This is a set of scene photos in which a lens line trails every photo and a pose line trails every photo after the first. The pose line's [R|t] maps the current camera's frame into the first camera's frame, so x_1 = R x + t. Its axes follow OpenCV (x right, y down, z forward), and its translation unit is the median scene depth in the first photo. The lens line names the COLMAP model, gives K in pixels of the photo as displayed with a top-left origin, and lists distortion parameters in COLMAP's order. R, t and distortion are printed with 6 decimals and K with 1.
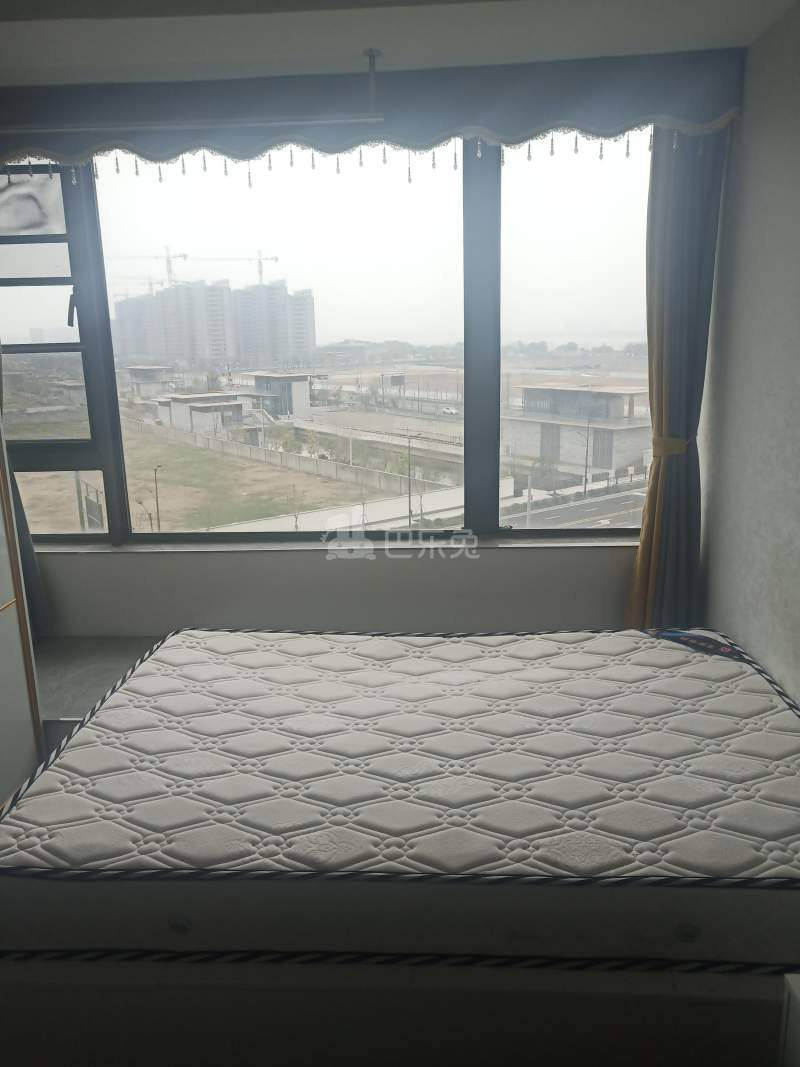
lens RADIAL K [[840.4, 0, 402.2], [0, 840.4, 537.0], [0, 0, 1]] dist [0.002886, 0.000115]
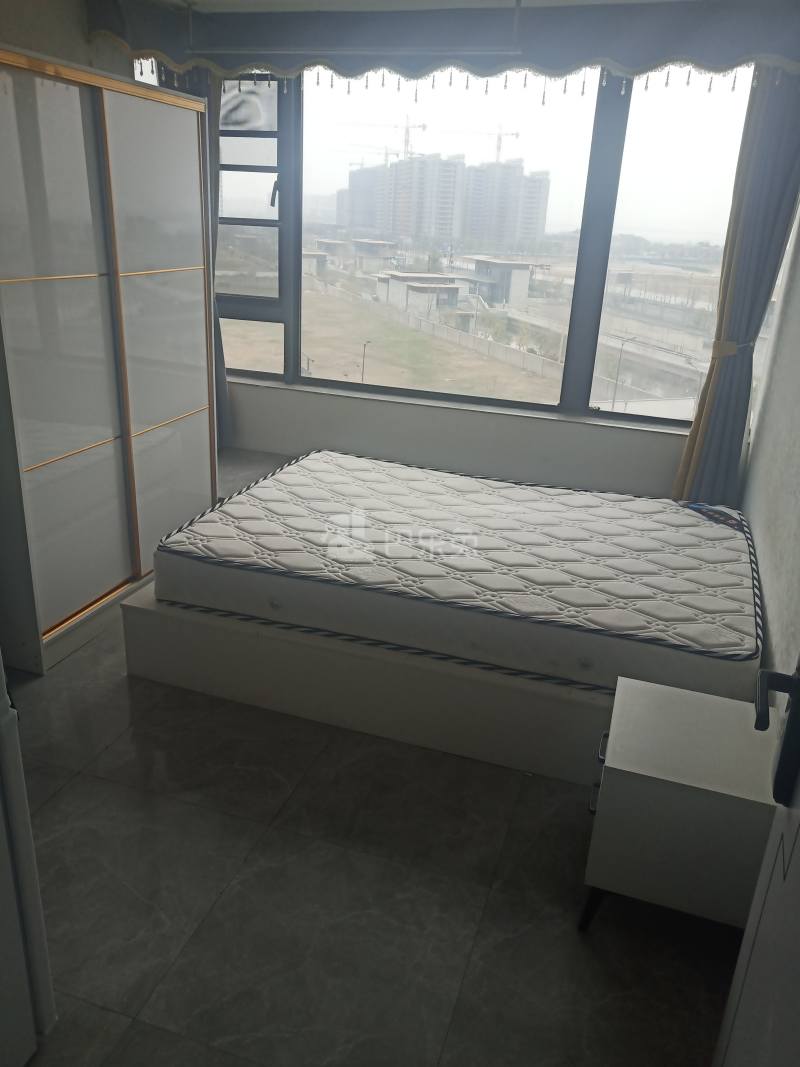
lens RADIAL K [[865.7, 0, 399.8], [0, 865.7, 548.6], [0, 0, 1]] dist [0.003705, 0.015600]
pose [[0.961173, 0.163058, -0.222618, 0.175552], [-0.133028, 0.980611, 0.143894, 0.046954], [0.241765, -0.108692, 0.964228, -0.292486]]
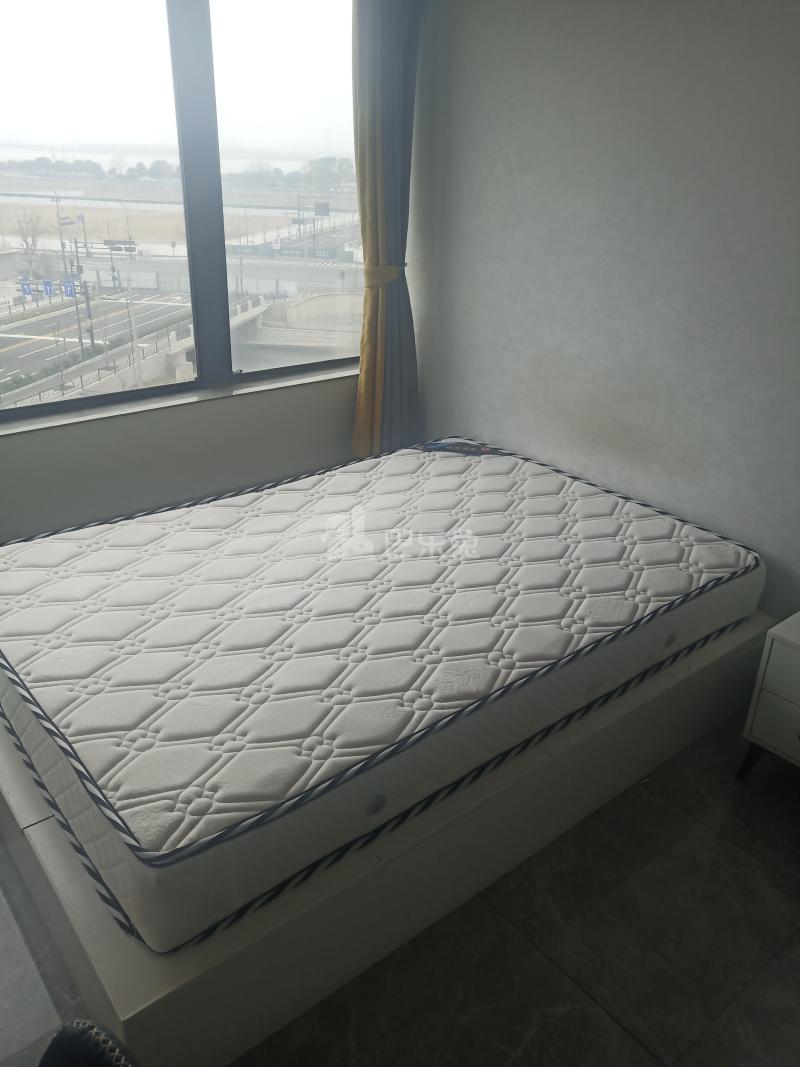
lens RADIAL K [[840.4, 0, 402.2], [0, 840.4, 537.0], [0, 0, 1]] dist [0.002886, 0.000115]
pose [[0.725830, -0.246173, 0.642316, -0.435017], [0.117996, 0.964487, 0.236309, -0.037197], [-0.677678, -0.095730, 0.729101, 0.161480]]
